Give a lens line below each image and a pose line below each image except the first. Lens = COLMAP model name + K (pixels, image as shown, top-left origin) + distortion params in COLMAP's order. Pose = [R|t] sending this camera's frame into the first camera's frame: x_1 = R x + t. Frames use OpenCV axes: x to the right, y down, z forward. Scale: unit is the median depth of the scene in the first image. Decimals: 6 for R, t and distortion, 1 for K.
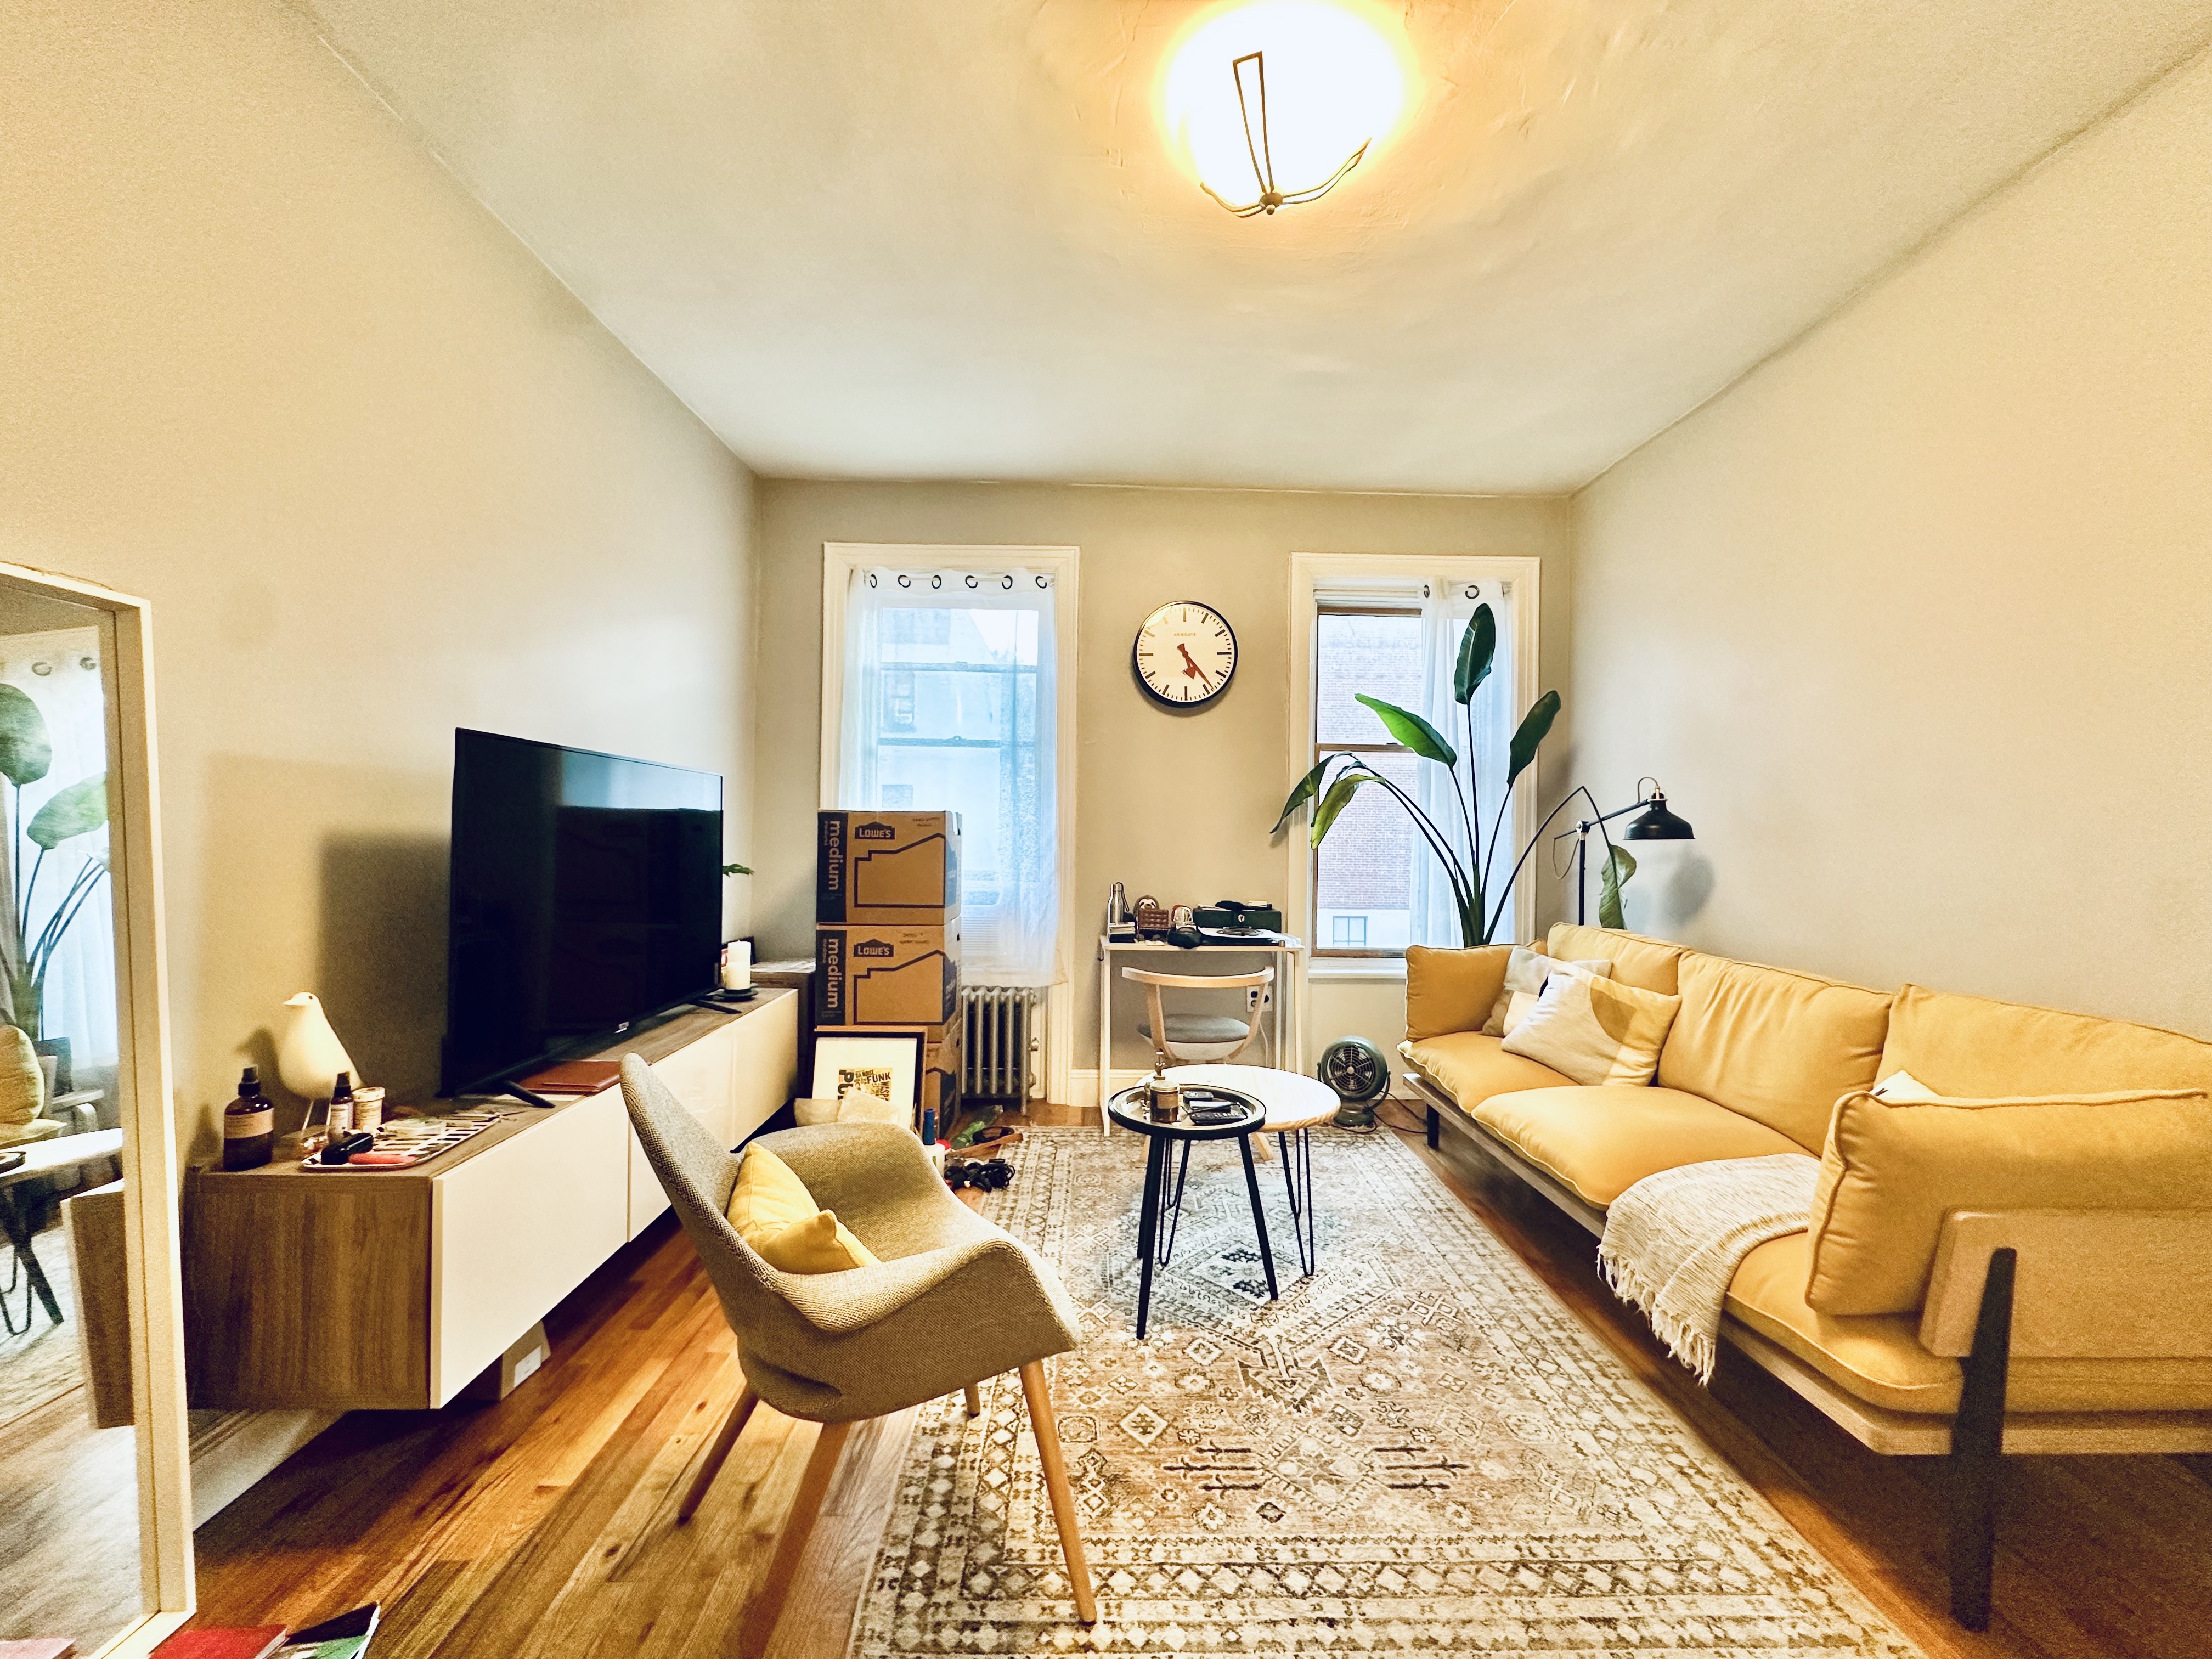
lens RADIAL K [[880.1, 0, 1106.0], [0, 880.1, 829.5], [0, 0, 1]] dist [-0.004805, 0.000795]
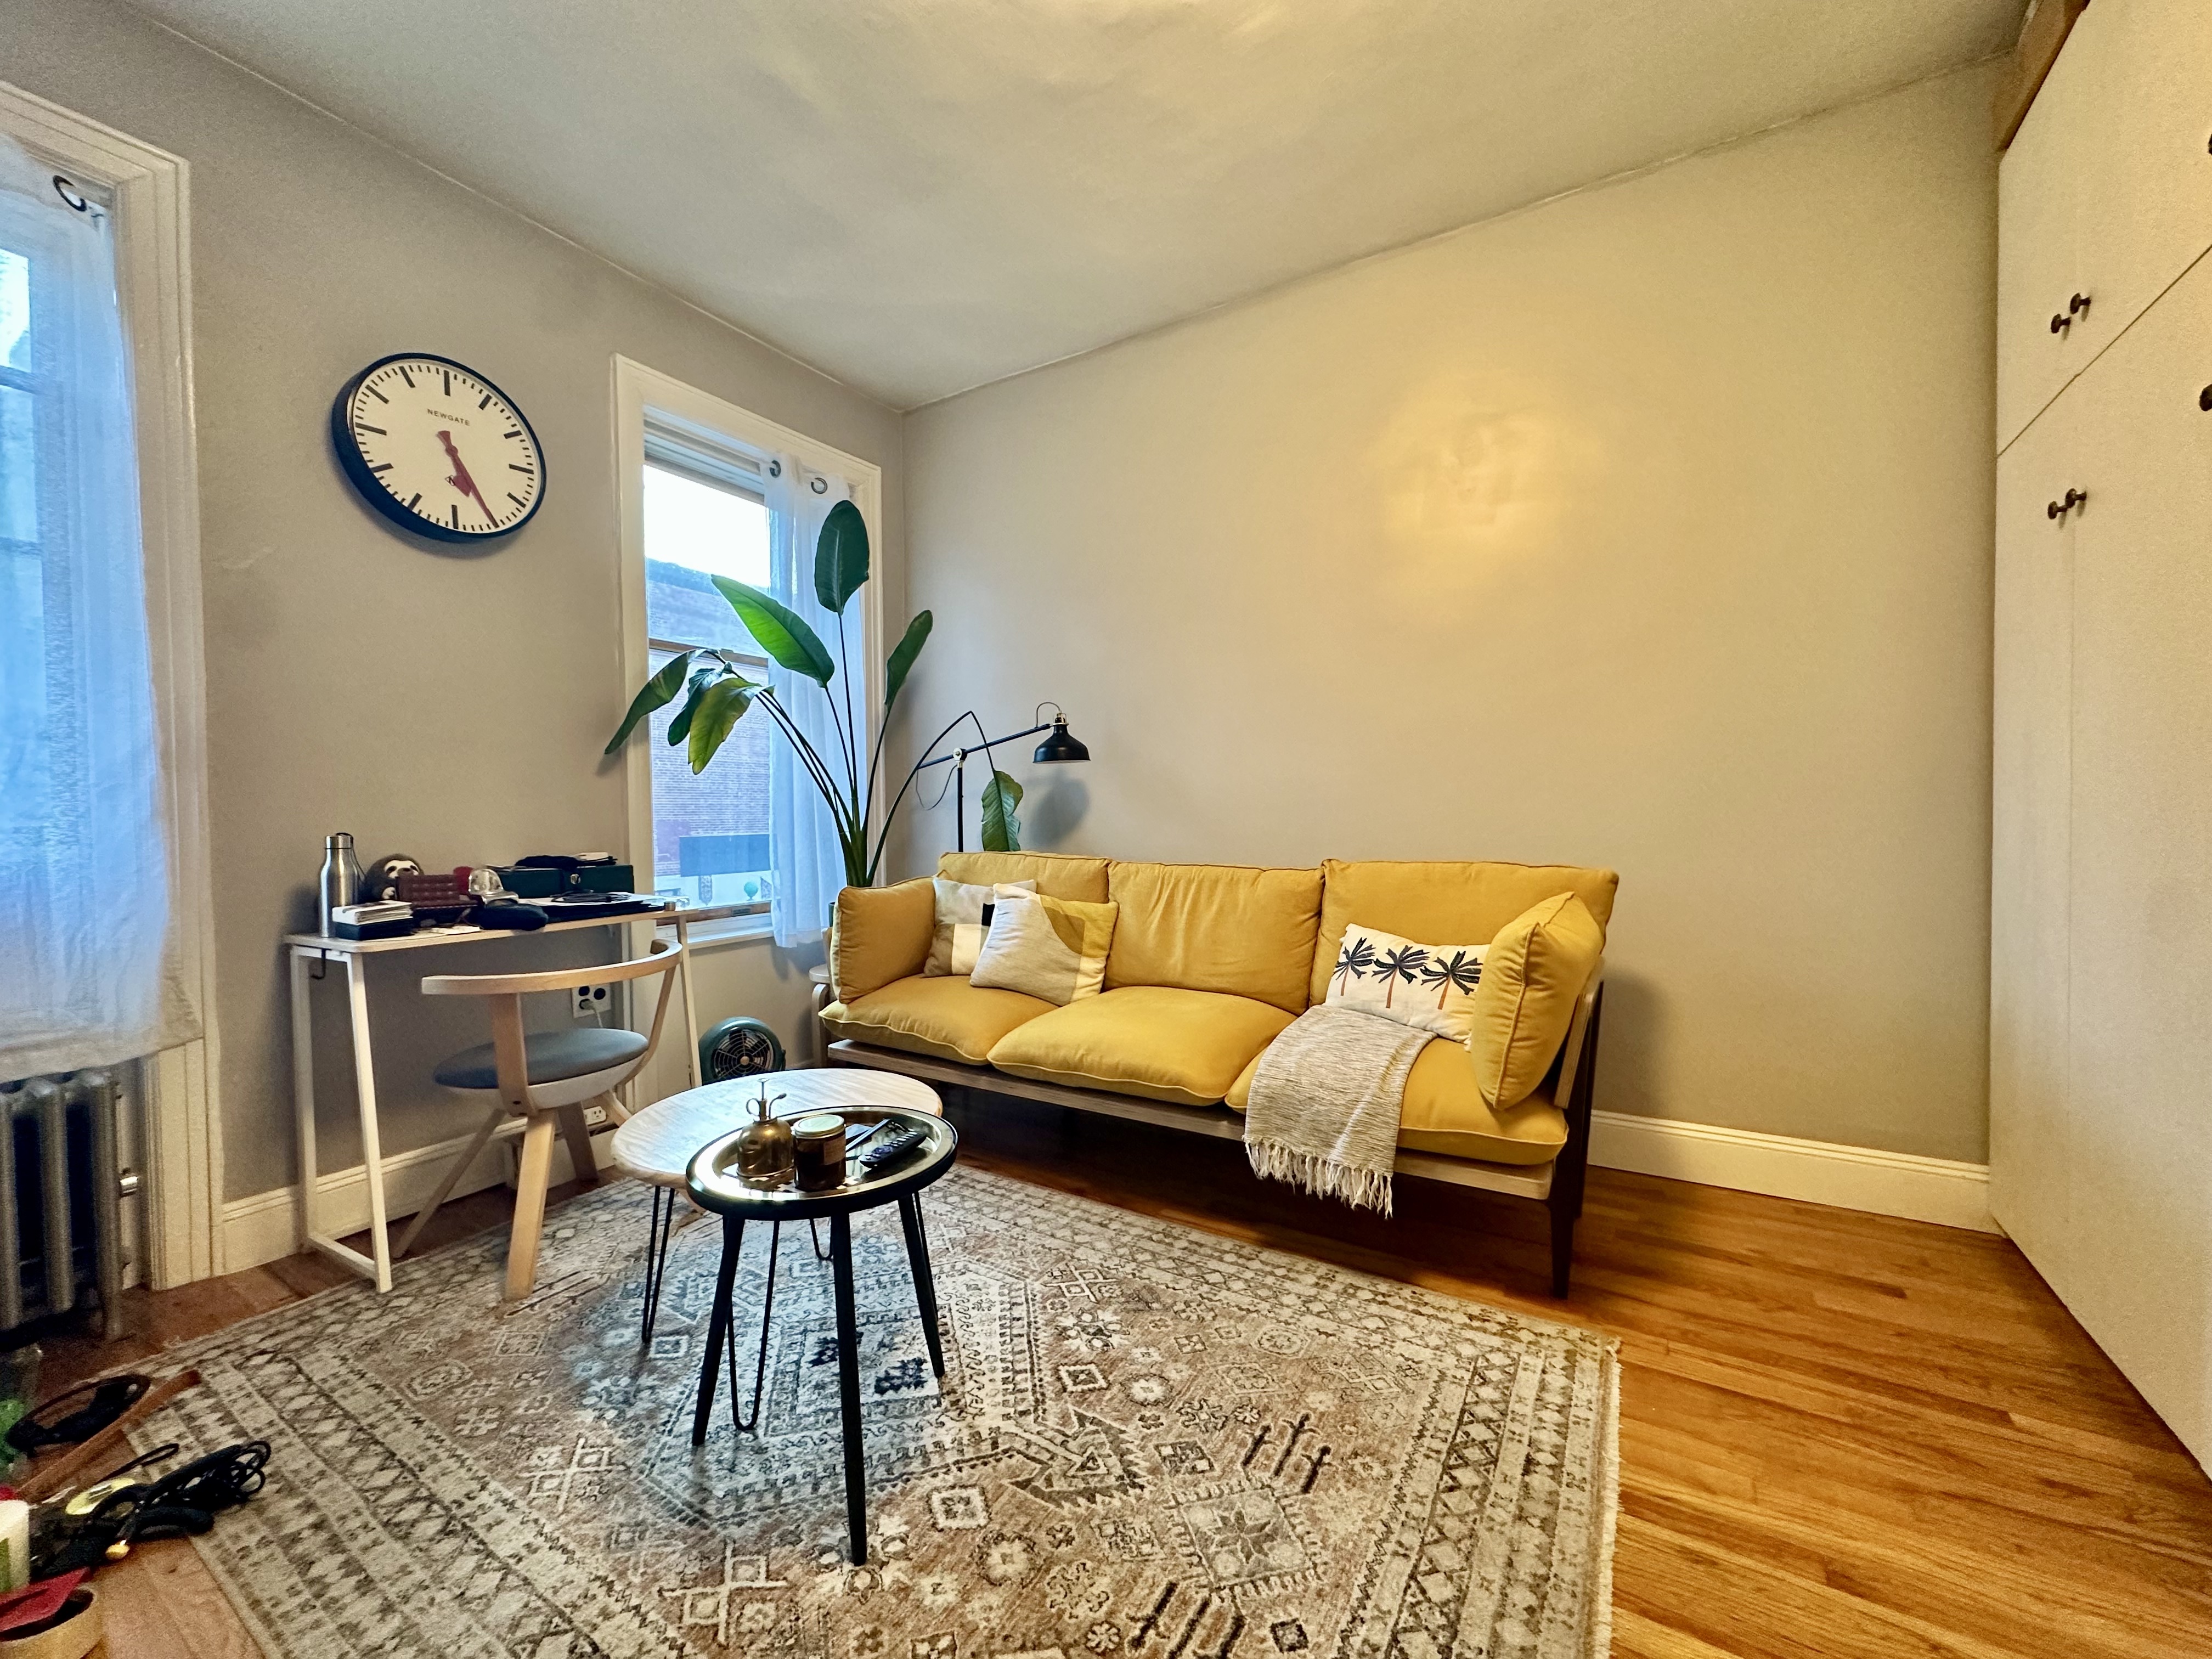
lens RADIAL K [[880.1, 0, 1106.0], [0, 880.1, 829.5], [0, 0, 1]] dist [-0.004805, 0.000795]
pose [[0.541560, -0.039040, 0.839755, -0.238826], [0.010472, 0.999157, 0.039696, 0.053069], [-0.840597, -0.012704, 0.541512, 0.391626]]
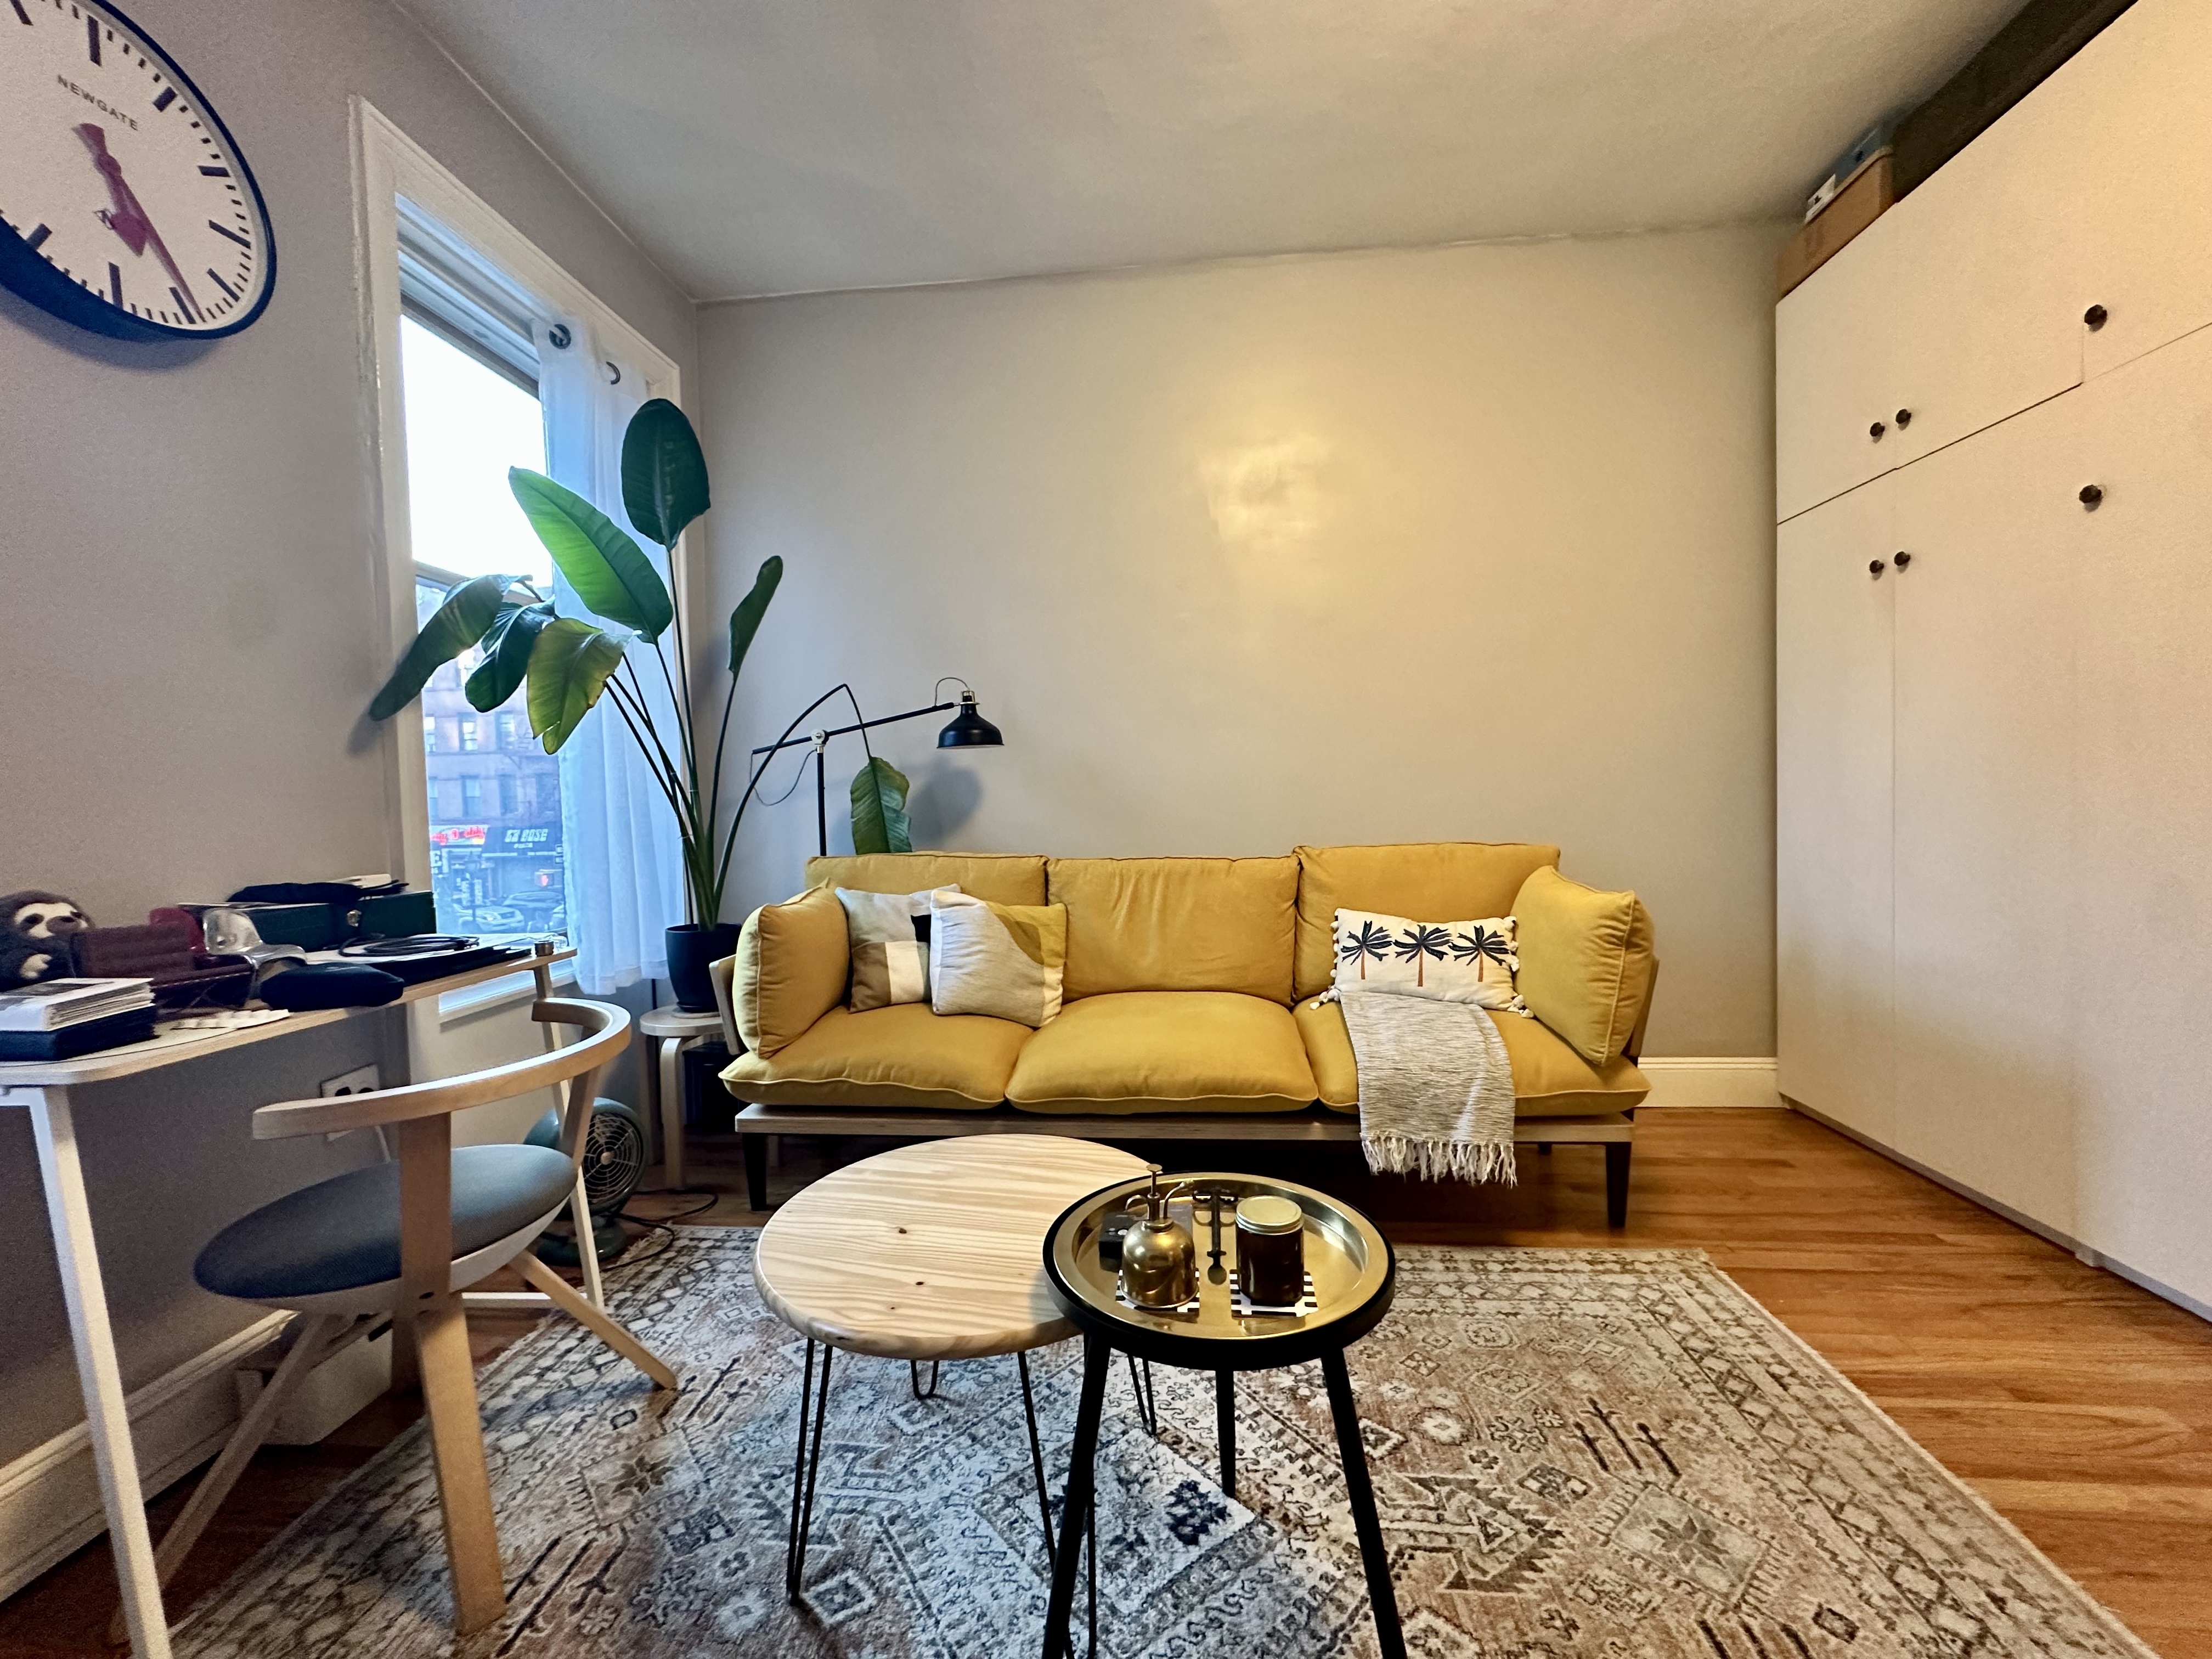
lens RADIAL K [[880.1, 0, 1106.0], [0, 880.1, 829.5], [0, 0, 1]] dist [-0.004805, 0.000795]
pose [[0.114139, -0.048985, 0.992256, -0.276547], [0.016883, 0.998735, 0.047363, 0.058416], [-0.993321, 0.011347, 0.114822, 0.774097]]
